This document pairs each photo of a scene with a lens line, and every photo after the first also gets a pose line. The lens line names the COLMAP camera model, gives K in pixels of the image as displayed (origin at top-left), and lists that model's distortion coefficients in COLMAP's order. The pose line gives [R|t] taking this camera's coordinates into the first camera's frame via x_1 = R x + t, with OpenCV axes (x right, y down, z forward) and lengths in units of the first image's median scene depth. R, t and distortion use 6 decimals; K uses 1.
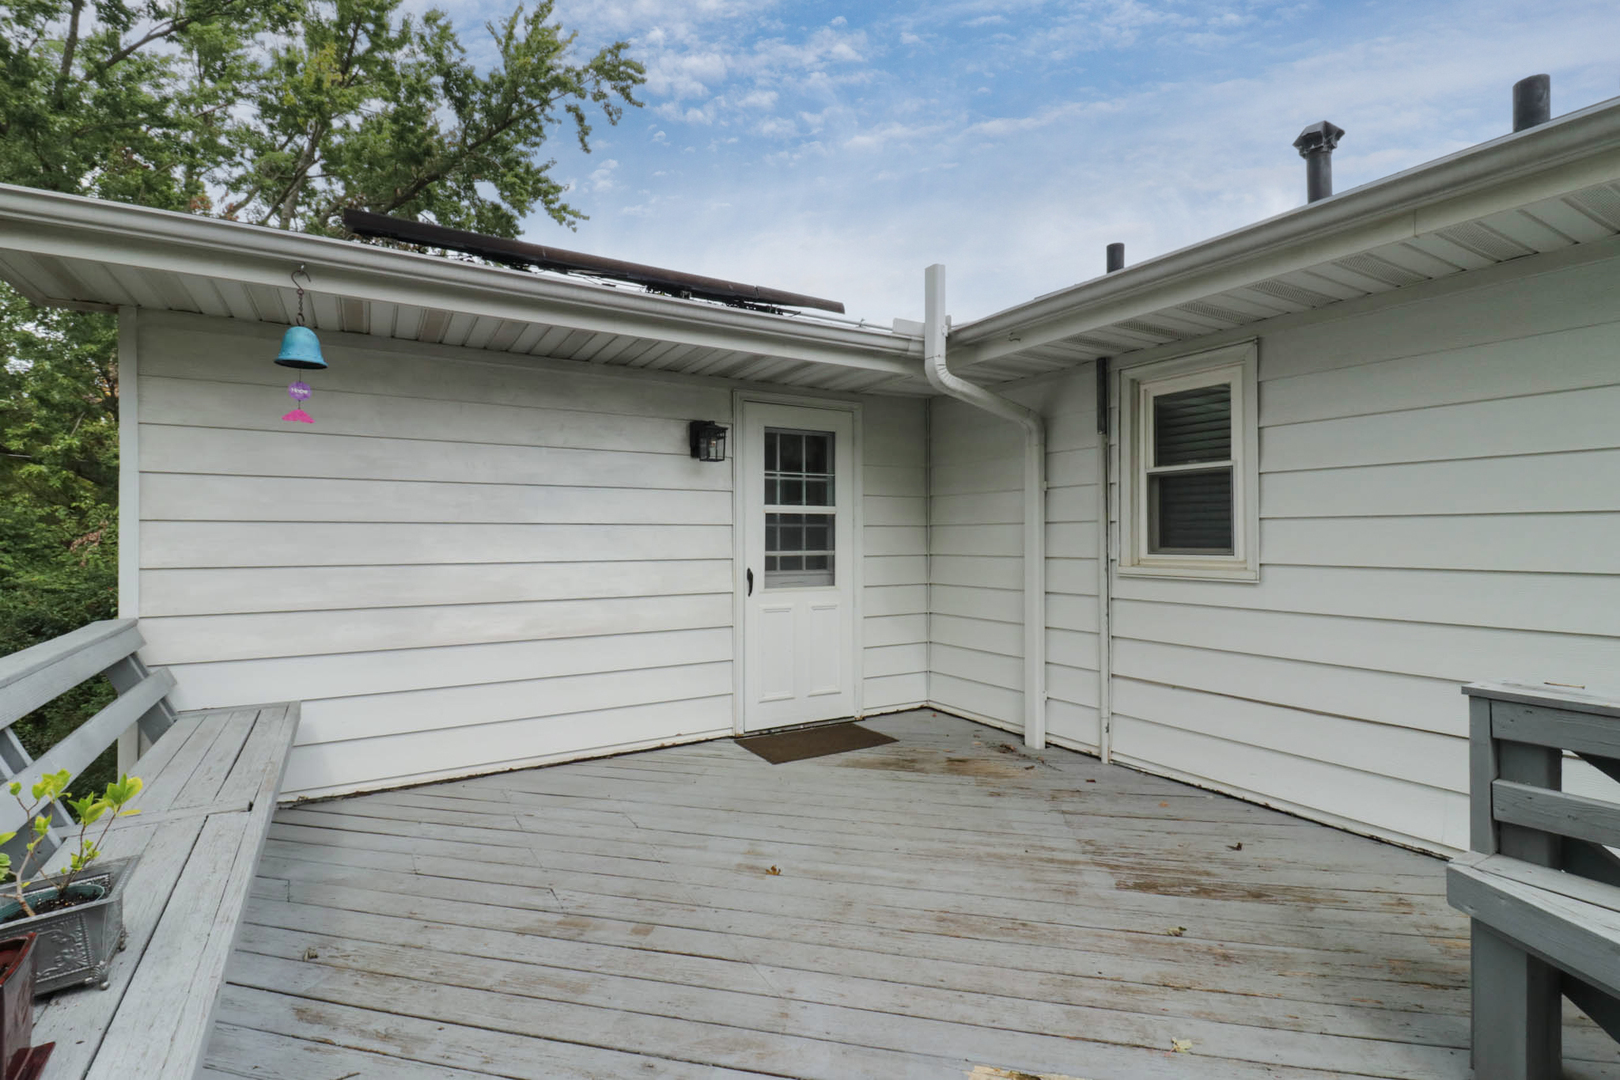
lens RADIAL K [[760.5, 0, 813.4], [0, 760.5, 528.3], [0, 0, 1]] dist [-0.002922, -0.001390]
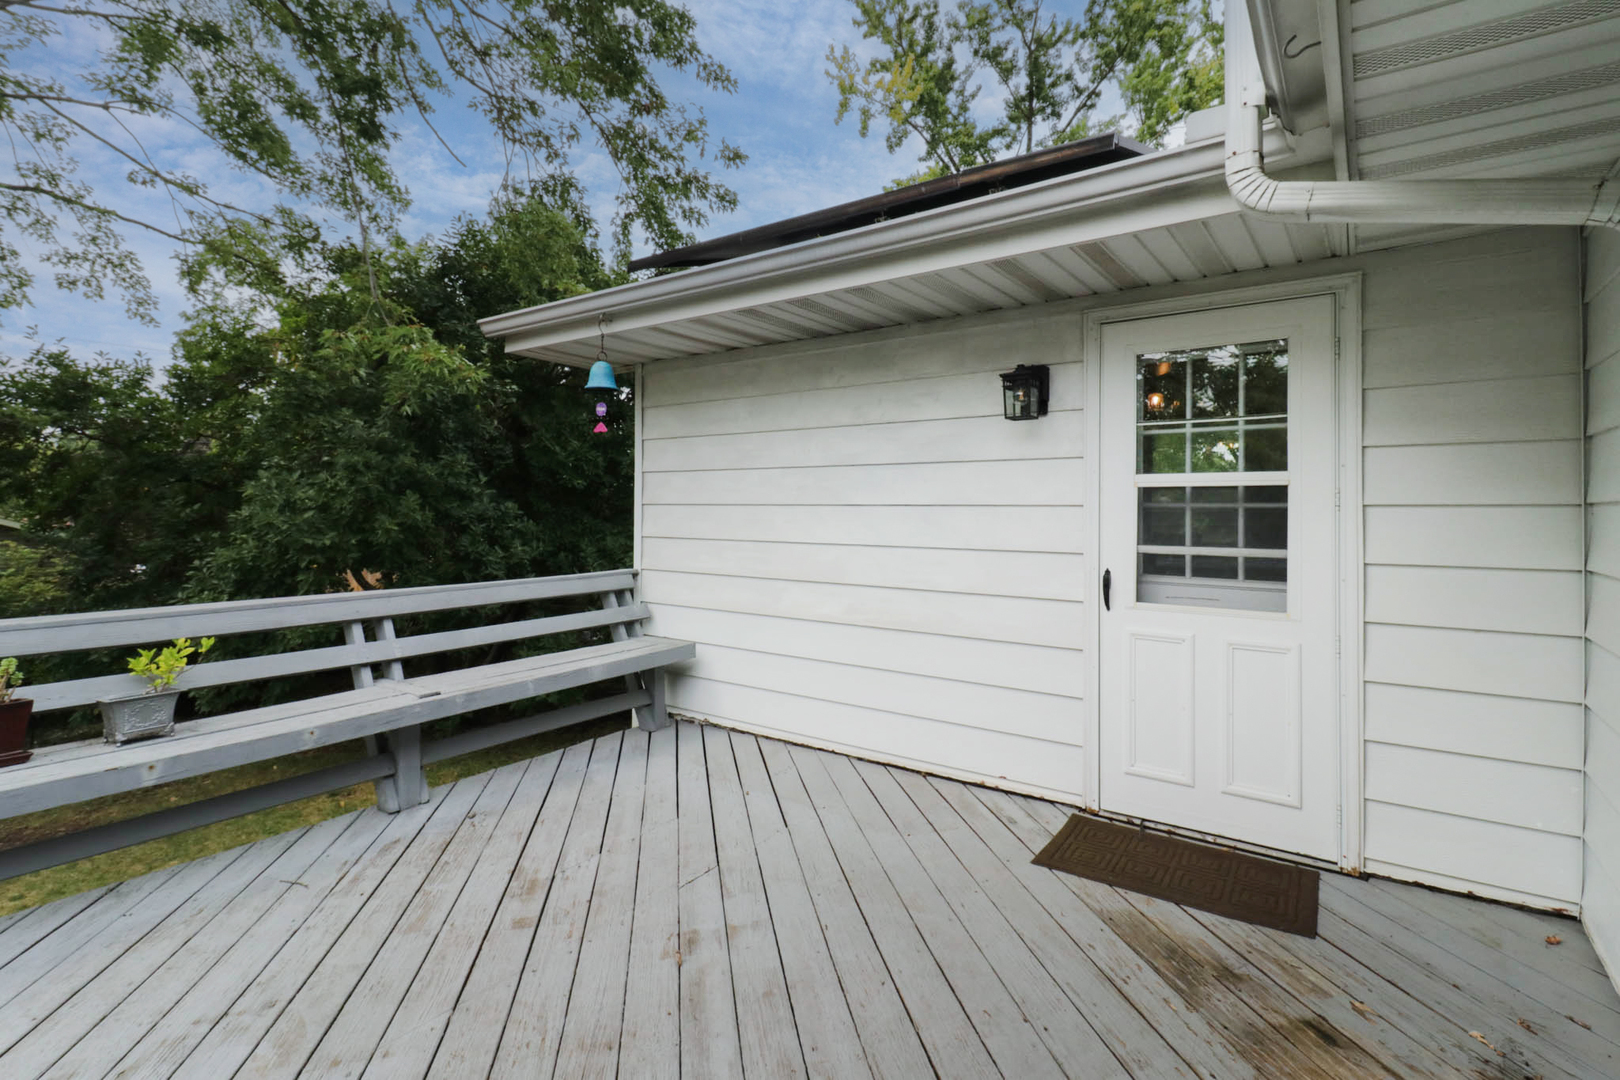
lens RADIAL K [[747.5, 0, 808.3], [0, 747.5, 498.5], [0, 0, 1]] dist [-0.001467, -0.001422]
pose [[0.406845, -0.008535, -0.913457, 0.427017], [0.003874, 0.999963, -0.007617, -0.006831], [0.913489, -0.000439, 0.406863, 0.496019]]
